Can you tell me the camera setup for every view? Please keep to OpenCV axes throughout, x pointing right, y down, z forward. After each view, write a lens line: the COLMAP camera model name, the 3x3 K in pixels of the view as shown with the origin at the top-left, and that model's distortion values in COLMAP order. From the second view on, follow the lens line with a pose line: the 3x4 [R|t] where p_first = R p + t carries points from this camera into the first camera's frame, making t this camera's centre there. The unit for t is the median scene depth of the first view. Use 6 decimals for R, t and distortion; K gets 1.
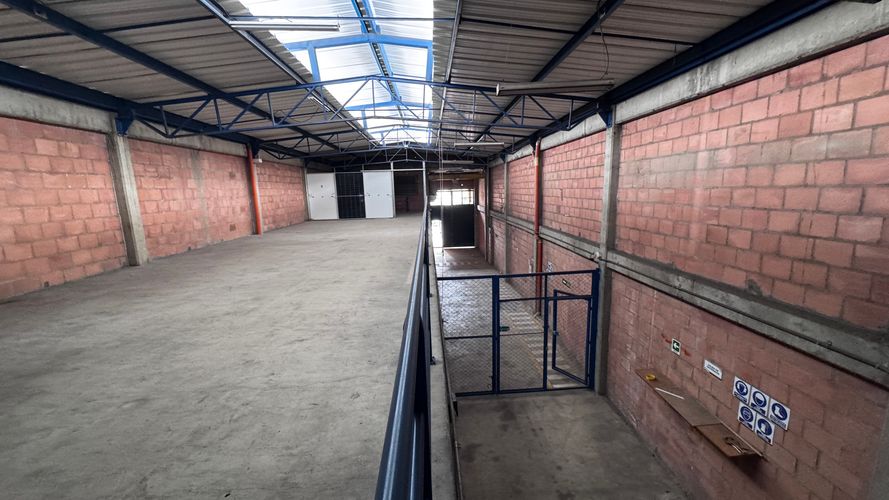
lens RADIAL K [[355.8, 0, 444.5], [0, 355.8, 250.0], [0, 0, 1]] dist [-0.000775, -0.000022]
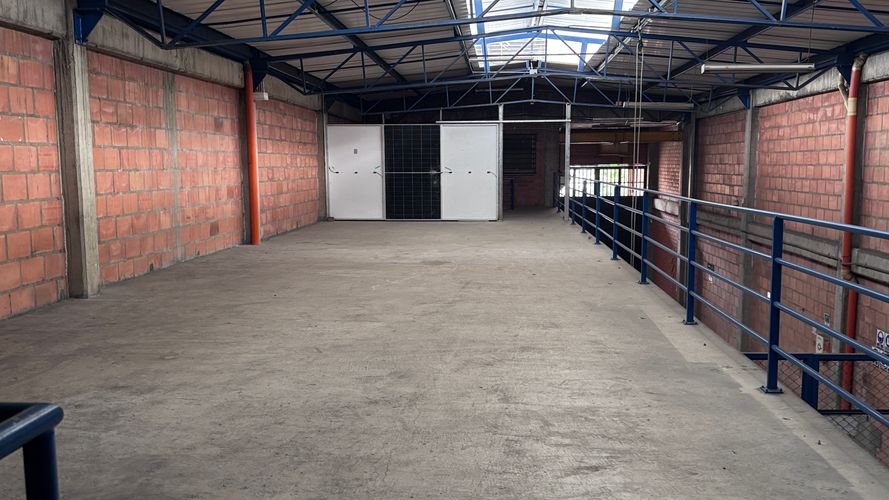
lens RADIAL K [[753.6, 0, 444.5], [0, 753.6, 250.0], [0, 0, 1]] dist [0.141929, -0.232736]
pose [[0.993099, 0.037782, -0.111025, -0.183951], [-0.043654, 0.997747, -0.050939, 0.007847], [0.108850, 0.055434, 0.992511, -0.023150]]
